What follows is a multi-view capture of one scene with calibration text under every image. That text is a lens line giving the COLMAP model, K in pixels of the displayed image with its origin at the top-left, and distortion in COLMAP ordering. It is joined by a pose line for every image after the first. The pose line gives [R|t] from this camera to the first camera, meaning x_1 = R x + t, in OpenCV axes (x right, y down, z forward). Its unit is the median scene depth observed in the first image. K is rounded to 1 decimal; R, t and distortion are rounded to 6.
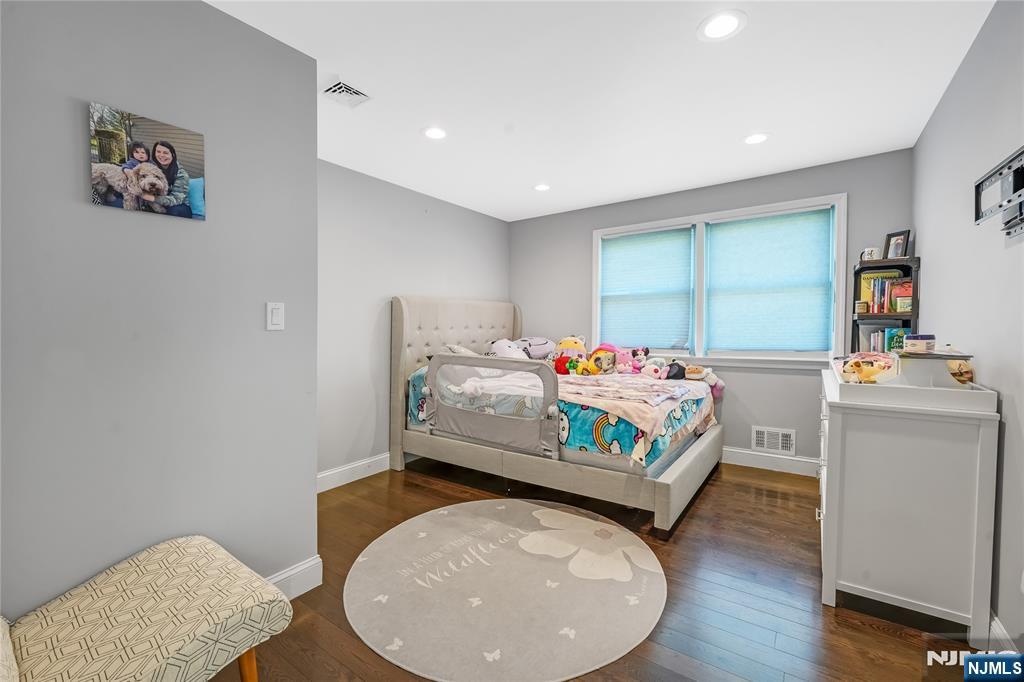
lens RADIAL K [[422.0, 0, 513.3], [0, 422.0, 338.1], [0, 0, 1]] dist [-0.017297, -0.000166]
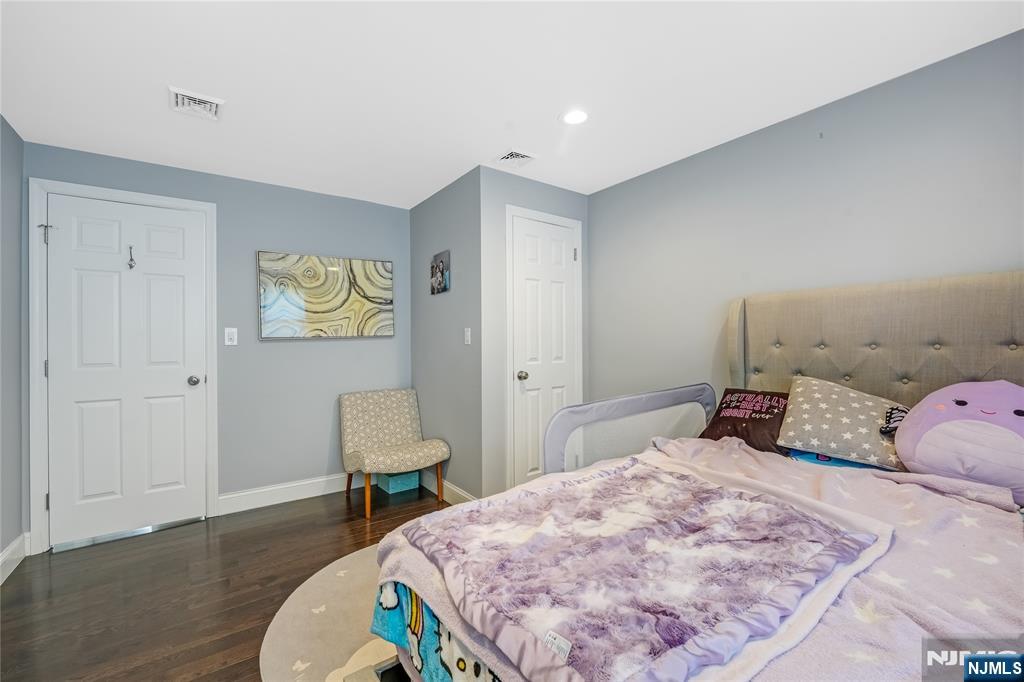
lens RADIAL K [[422.0, 0, 513.3], [0, 422.0, 338.1], [0, 0, 1]] dist [-0.017297, -0.000166]
pose [[-0.296434, -0.000326, -0.955053, 1.220618], [-0.022217, 0.999732, 0.006554, -0.070133], [0.954795, 0.023162, -0.296362, 2.023988]]
